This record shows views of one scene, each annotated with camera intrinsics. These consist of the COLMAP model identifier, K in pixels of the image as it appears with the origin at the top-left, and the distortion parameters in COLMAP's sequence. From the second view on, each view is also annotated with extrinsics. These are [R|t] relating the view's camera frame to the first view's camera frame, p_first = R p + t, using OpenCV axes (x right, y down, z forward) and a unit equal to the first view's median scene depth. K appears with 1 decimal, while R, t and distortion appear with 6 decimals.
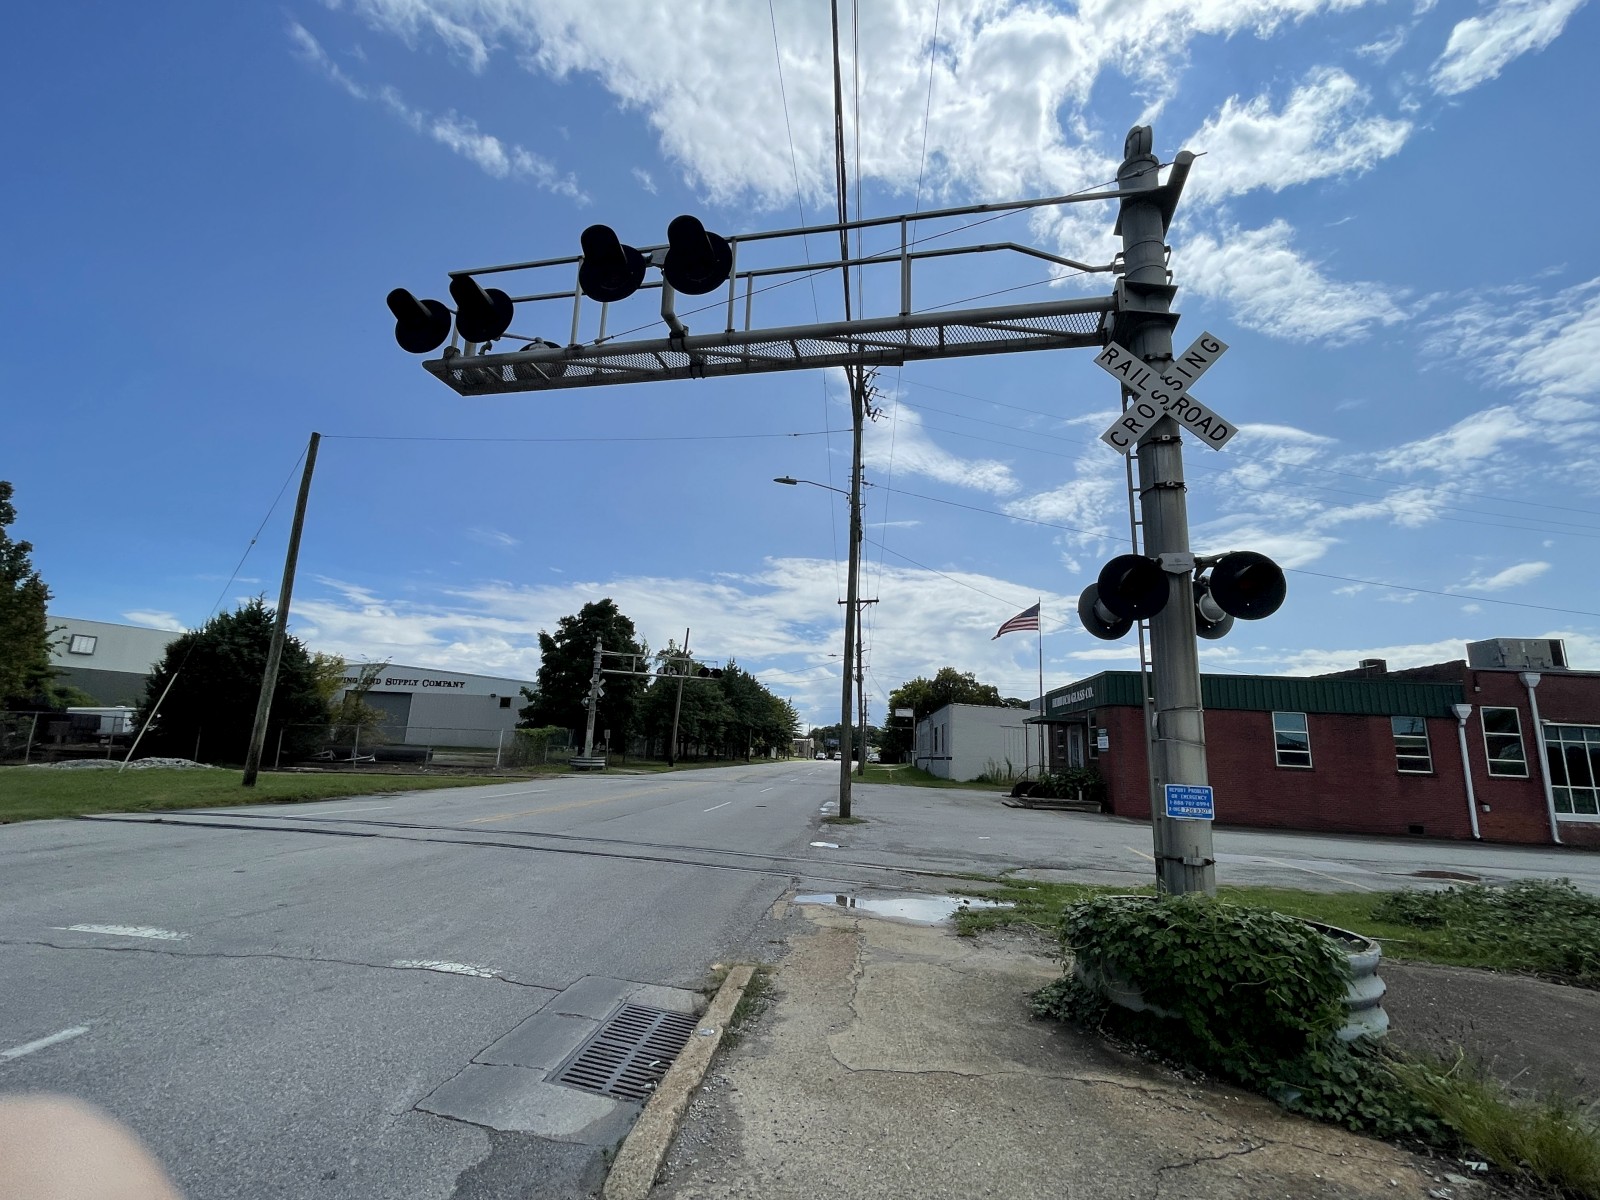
lens RADIAL K [[730.7, 0, 804.4], [0, 730.7, 600.9], [0, 0, 1]] dist [-0.001067, -0.000387]
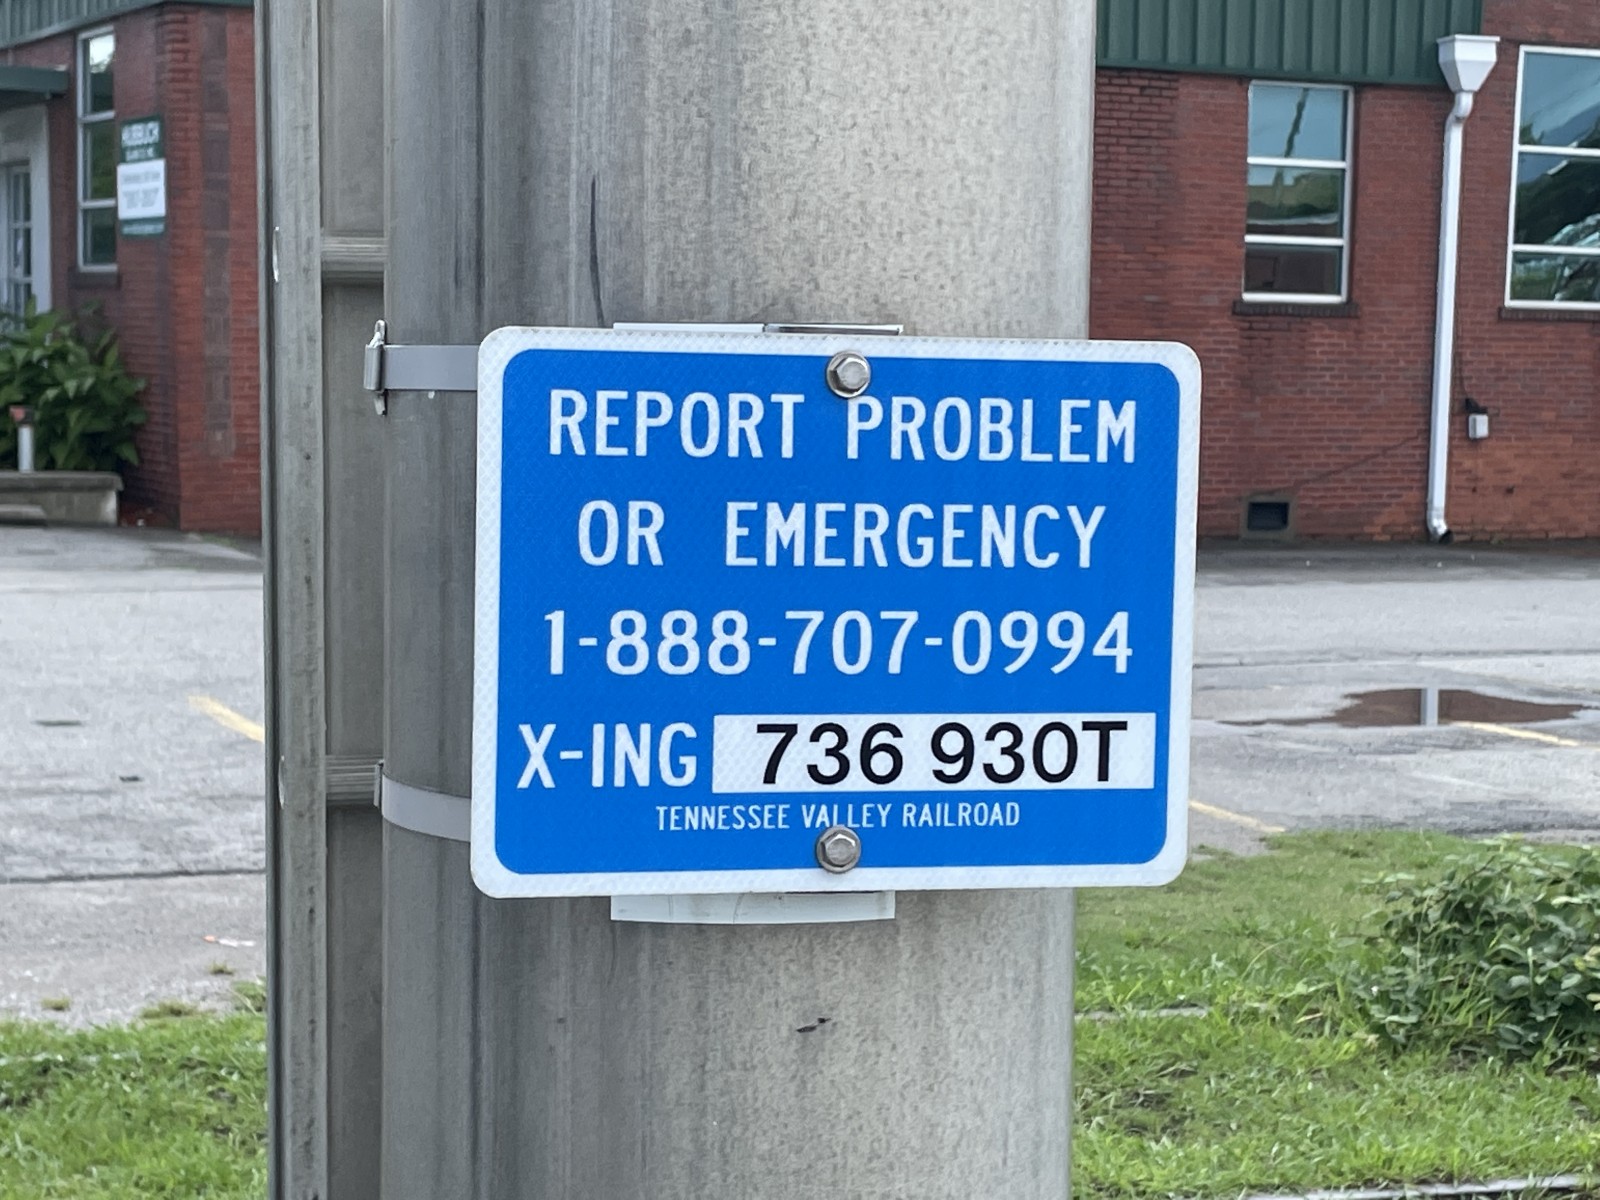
lens RADIAL K [[3129.1, 0, 800.0], [0, 3129.1, 600.0], [0, 0, 1]] dist [0.023606, 0.053455]
pose [[0.839477, -0.072698, 0.538510, 0.056388], [-0.094288, 0.956490, 0.276109, 0.029692], [-0.535152, -0.282562, 0.796097, 0.116138]]
